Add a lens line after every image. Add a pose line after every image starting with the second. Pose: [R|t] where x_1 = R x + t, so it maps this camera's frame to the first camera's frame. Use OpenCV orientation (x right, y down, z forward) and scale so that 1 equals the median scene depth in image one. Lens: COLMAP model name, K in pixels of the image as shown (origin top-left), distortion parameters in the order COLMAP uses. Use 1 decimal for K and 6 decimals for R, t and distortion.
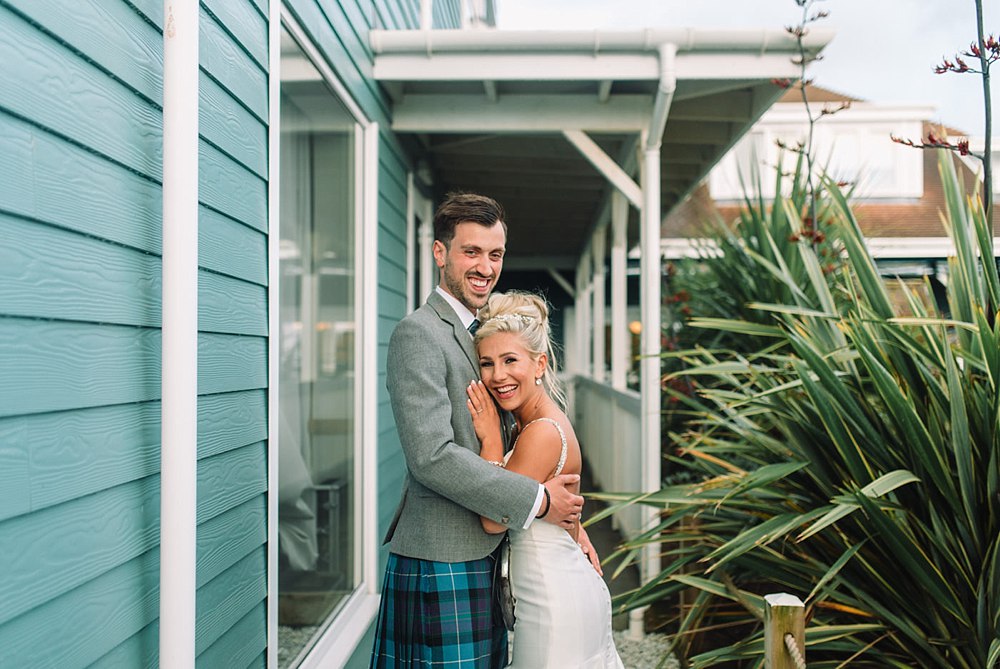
lens RADIAL K [[1009.9, 0, 498.1], [0, 1009.9, 371.5], [0, 0, 1]] dist [0.001393, 0.001039]
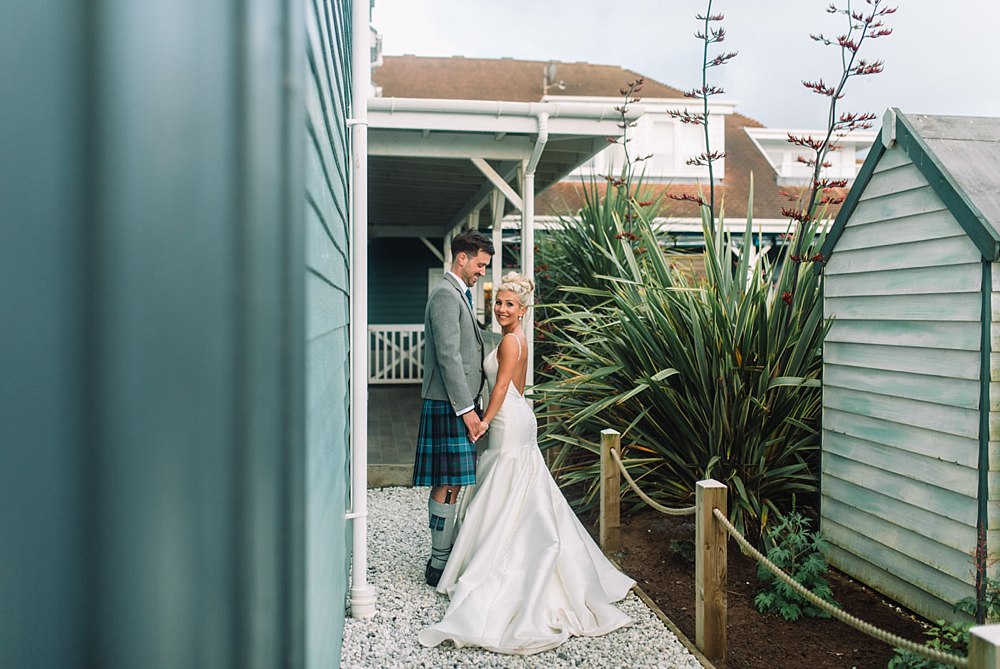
lens RADIAL K [[1009.9, 0, 498.1], [0, 1009.9, 371.5], [0, 0, 1]] dist [0.001393, 0.001039]
pose [[0.986671, -0.001004, 0.162726, -0.167605], [-0.005893, 0.999105, 0.041894, 0.020027], [-0.162623, -0.042294, 0.985781, -0.597521]]
